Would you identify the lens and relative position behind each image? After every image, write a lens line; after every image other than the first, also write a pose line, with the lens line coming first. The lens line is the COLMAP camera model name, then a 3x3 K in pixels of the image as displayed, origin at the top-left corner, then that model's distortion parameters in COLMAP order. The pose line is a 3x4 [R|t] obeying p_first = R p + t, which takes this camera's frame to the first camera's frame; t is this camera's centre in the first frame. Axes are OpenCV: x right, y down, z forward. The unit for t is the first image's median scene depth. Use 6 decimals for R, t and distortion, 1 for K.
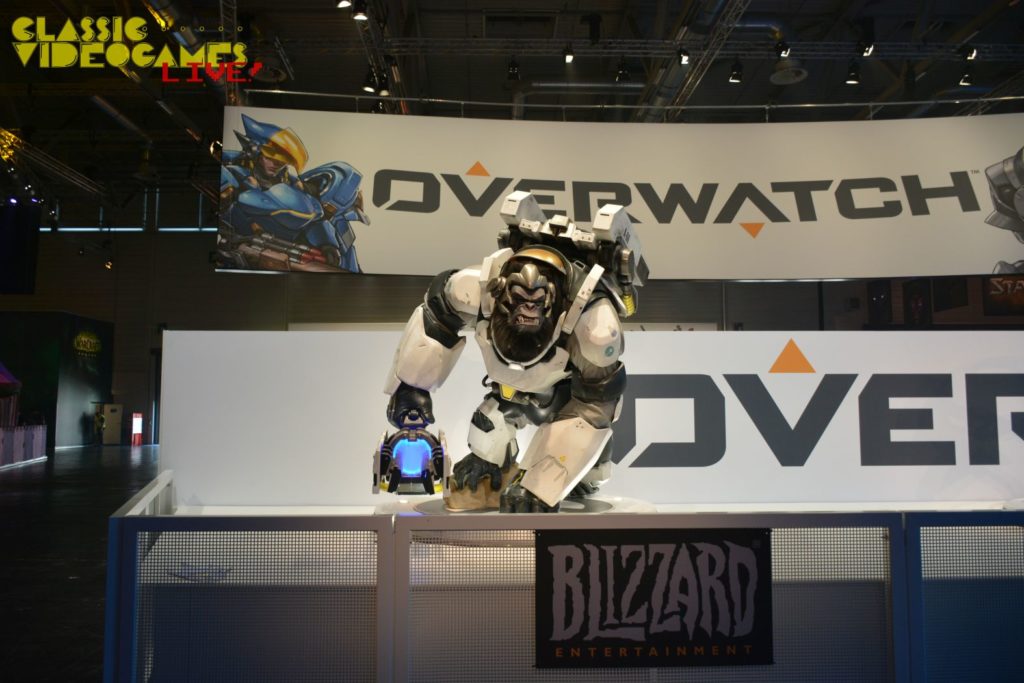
lens RADIAL K [[782.0, 0, 512.0], [0, 782.0, 341.5], [0, 0, 1]] dist [-0.020685, -0.002133]
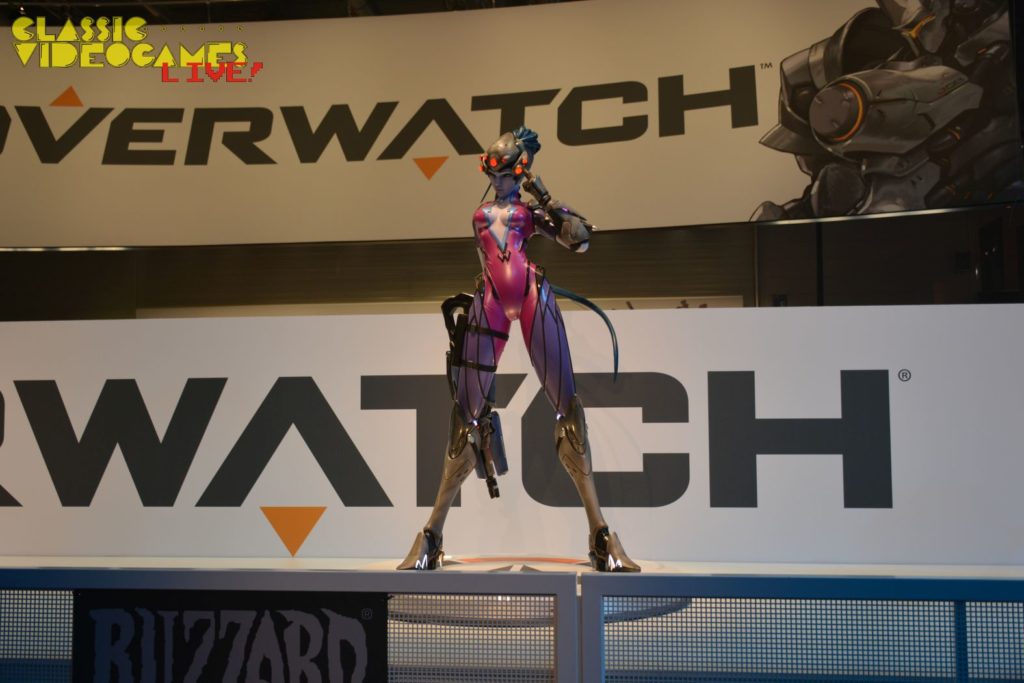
lens RADIAL K [[1119.4, 0, 510.2], [0, 1119.4, 371.1], [0, 0, 1]] dist [-0.012313, 0.002456]
pose [[0.990095, -0.010592, -0.139999, 0.513775], [0.016432, 0.999039, 0.040624, -0.000785], [0.139434, -0.042522, 0.989318, 0.014026]]
